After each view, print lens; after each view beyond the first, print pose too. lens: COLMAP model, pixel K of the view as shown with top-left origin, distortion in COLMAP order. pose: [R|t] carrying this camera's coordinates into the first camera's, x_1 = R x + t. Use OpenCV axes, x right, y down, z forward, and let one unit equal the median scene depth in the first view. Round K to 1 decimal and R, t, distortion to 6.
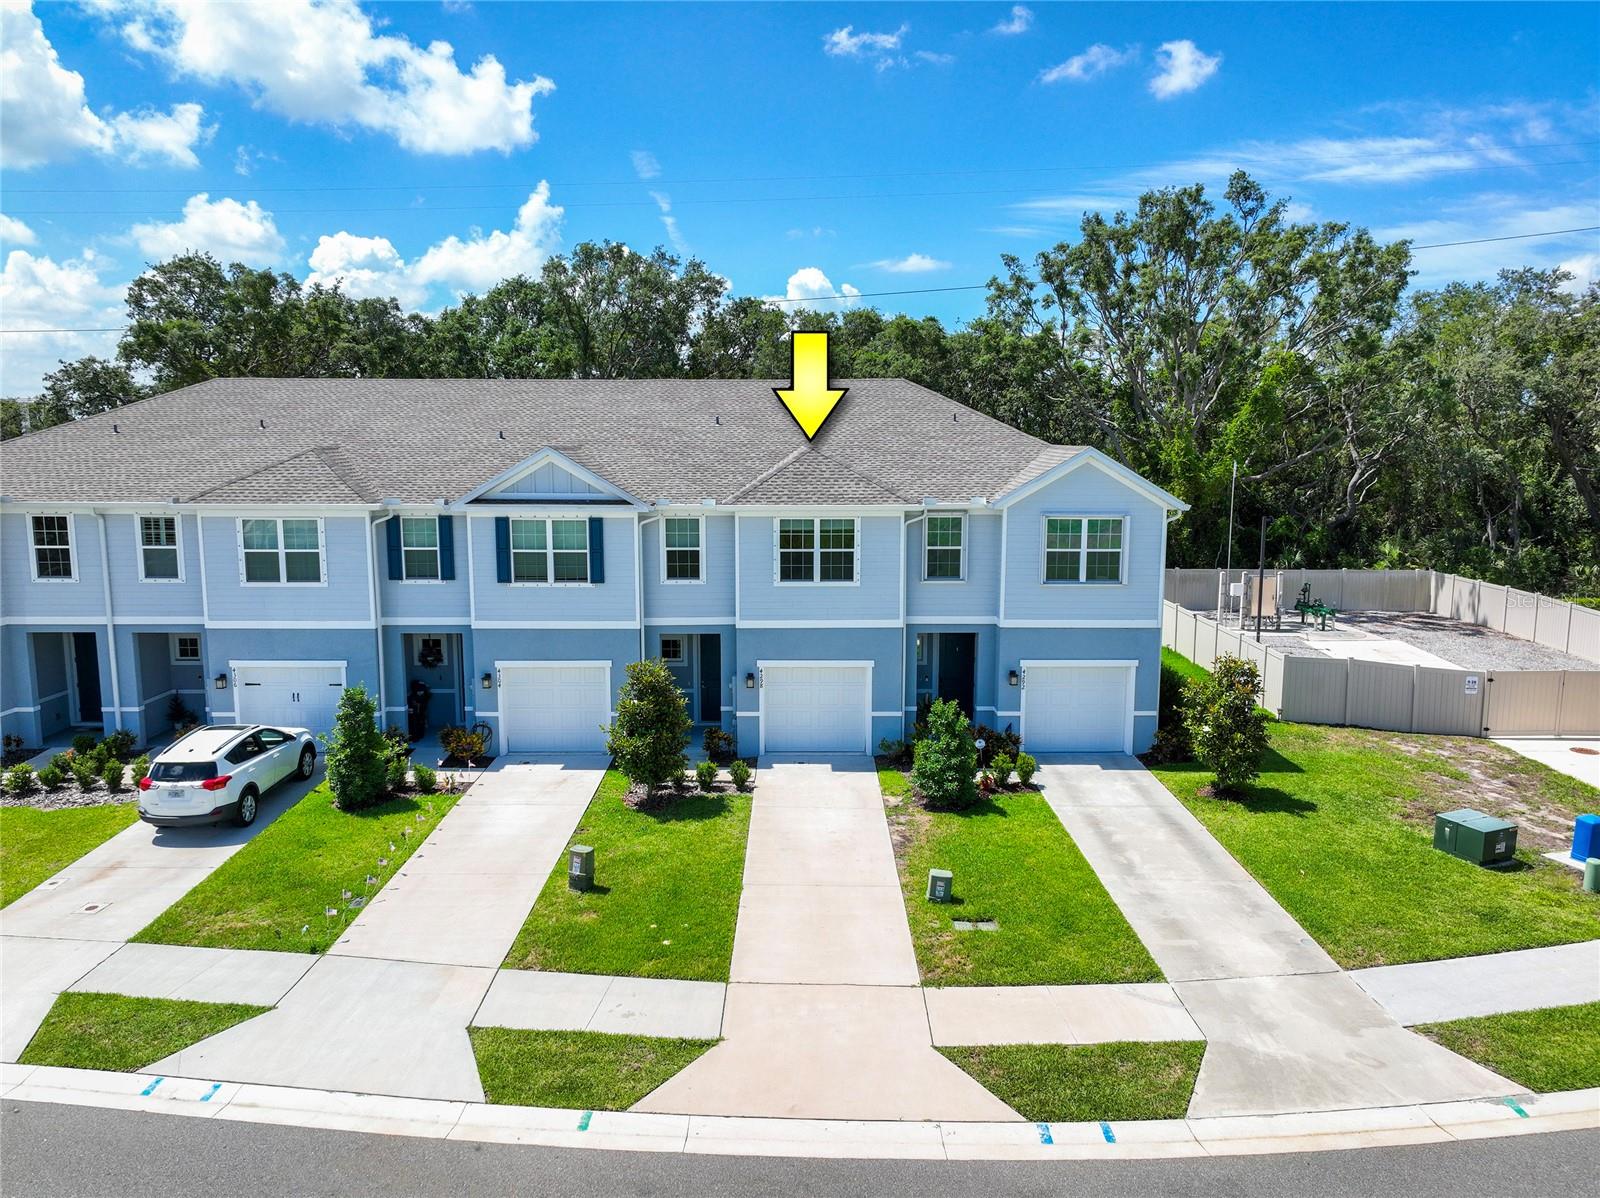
lens RADIAL K [[1128.1, 0, 806.0], [0, 1128.1, 600.4], [0, 0, 1]] dist [-0.006771, 0.023340]
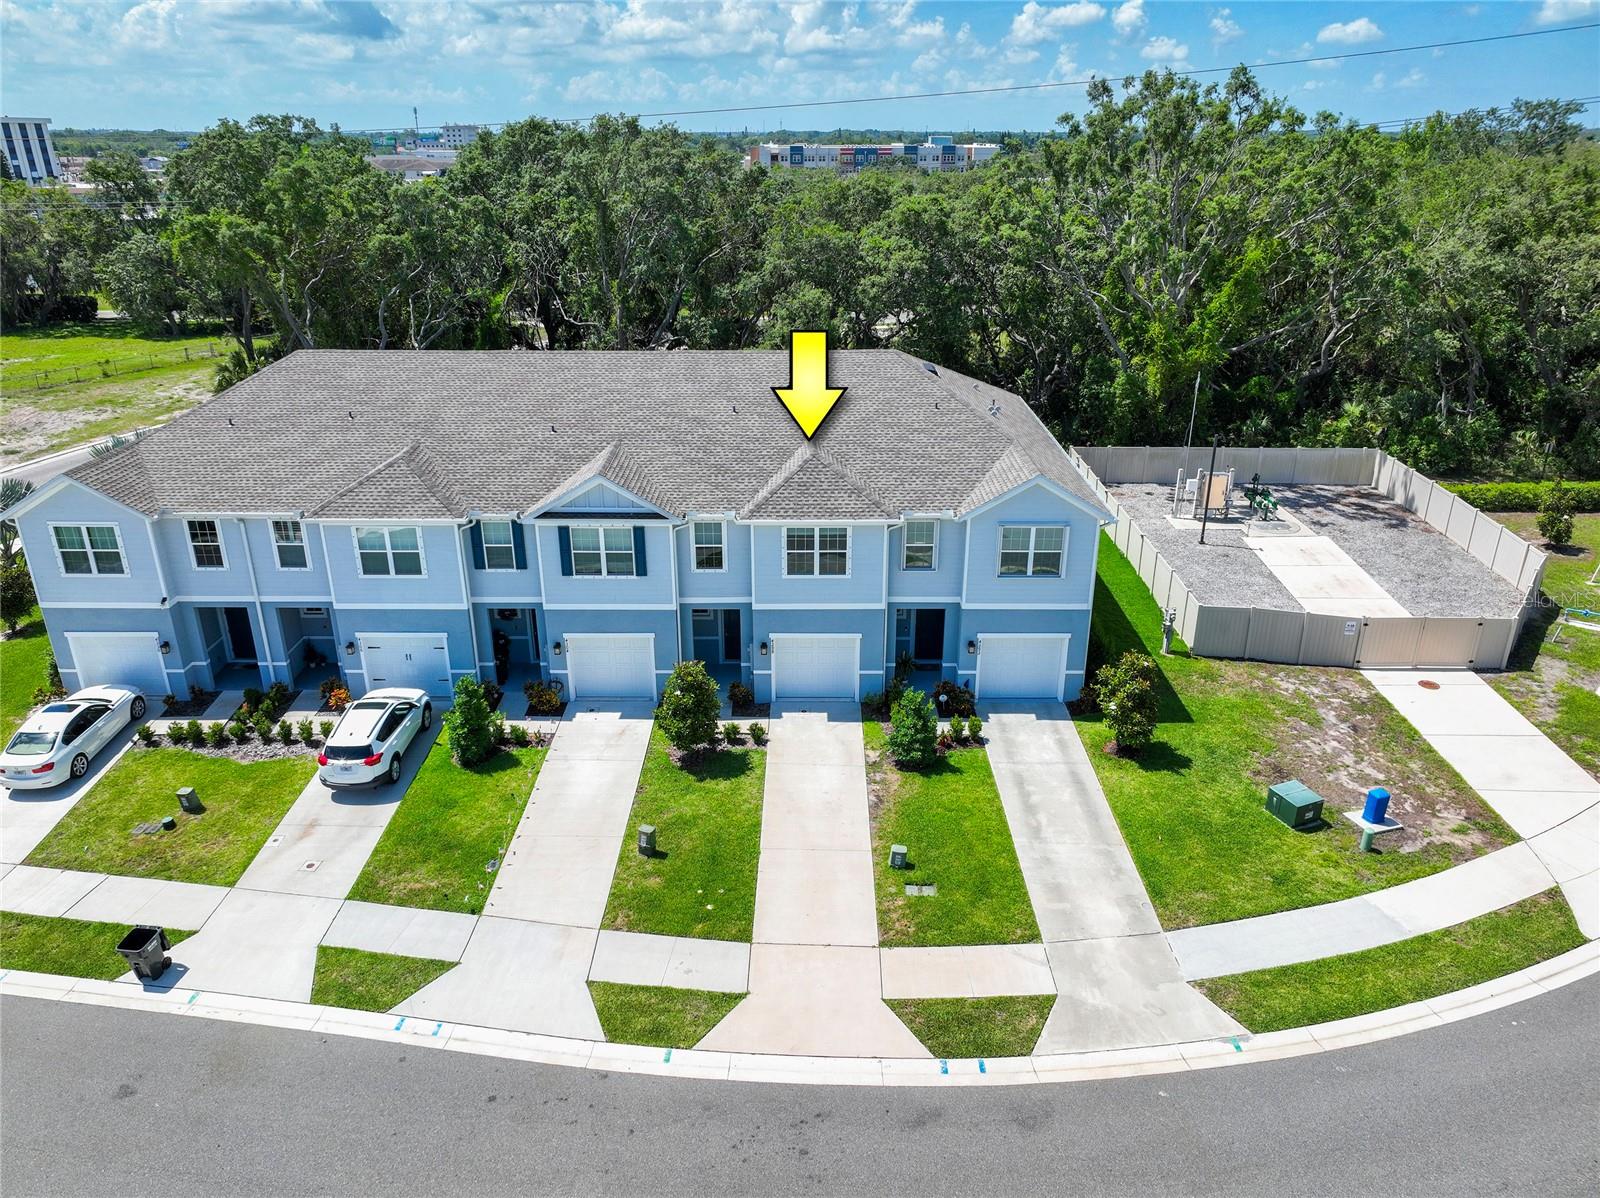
lens RADIAL K [[1128.1, 0, 806.0], [0, 1128.1, 600.4], [0, 0, 1]] dist [-0.006771, 0.023340]
pose [[0.999930, 0.003419, -0.011304, 0.013092], [-0.000477, 0.968067, 0.250690, -0.325822], [0.011800, -0.250667, 0.968001, -0.235727]]
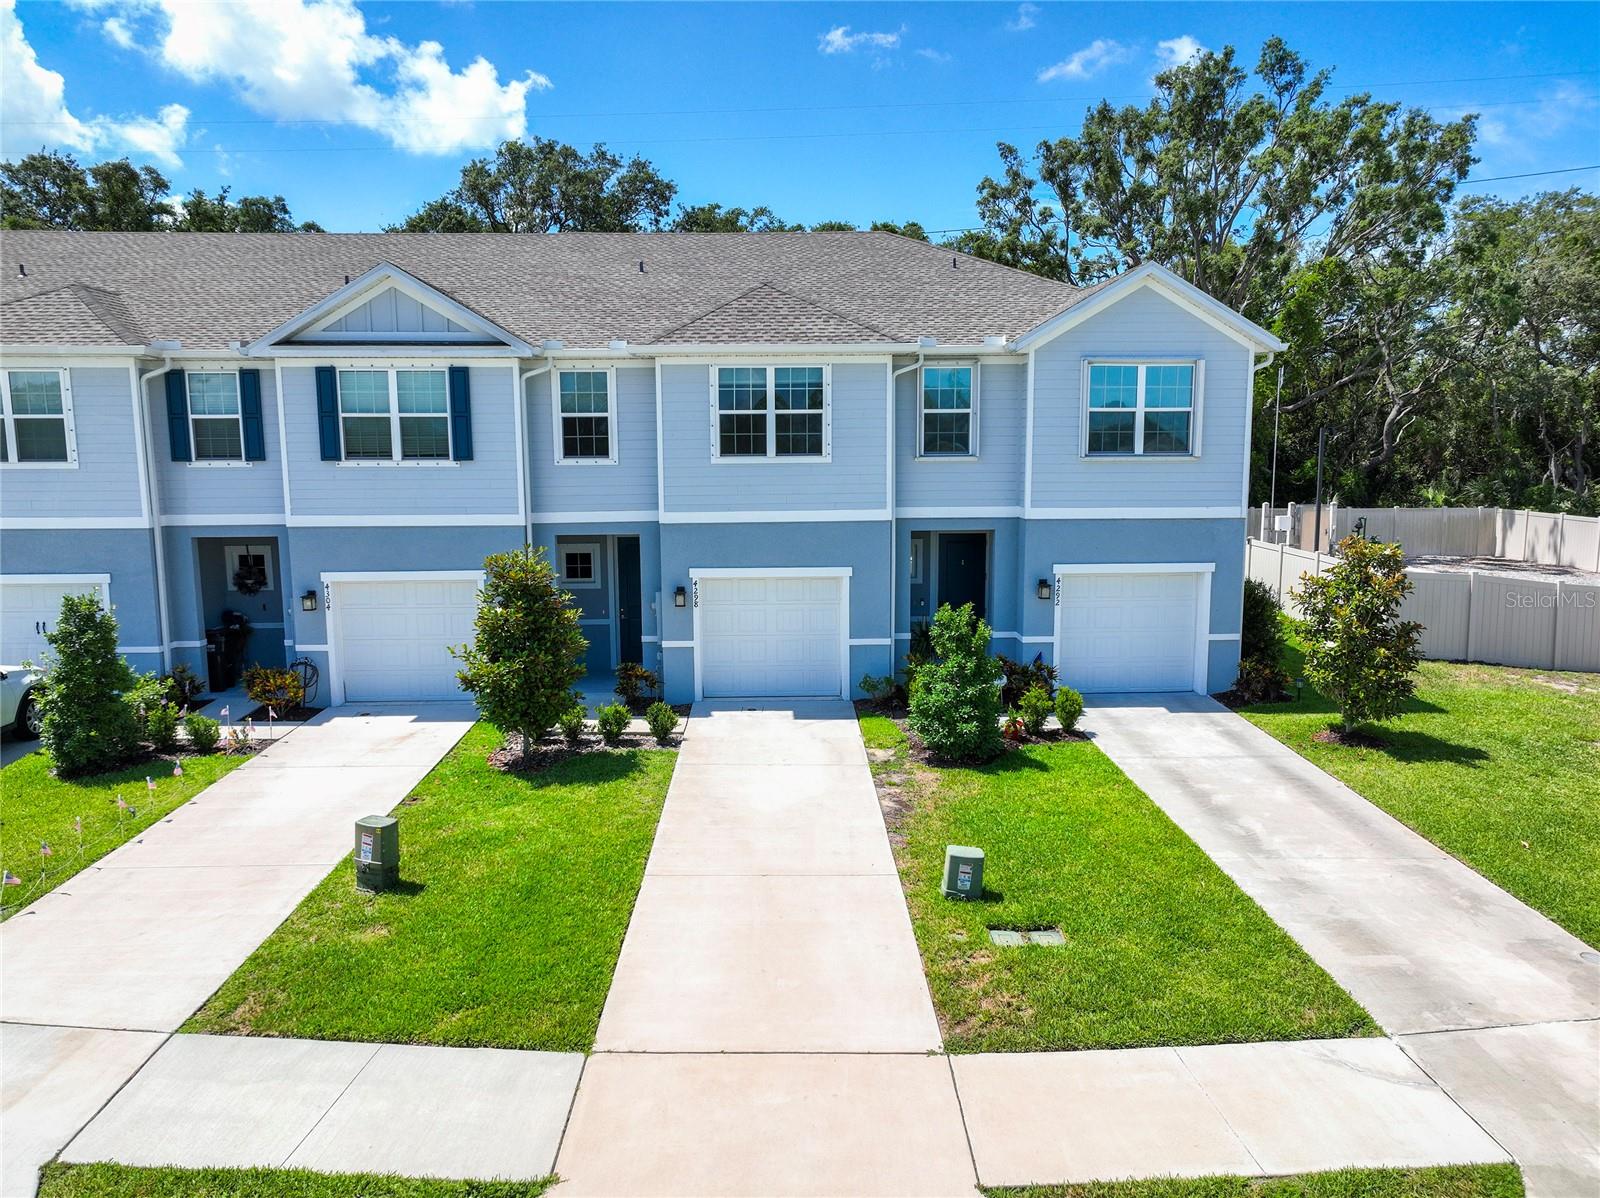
lens RADIAL K [[1128.1, 0, 806.0], [0, 1128.1, 600.4], [0, 0, 1]] dist [-0.006771, 0.023340]
pose [[0.999733, -0.010468, 0.020612, 0.017346], [0.010523, 0.999941, -0.002526, 0.082722], [-0.020584, 0.002743, 0.999784, 0.303533]]
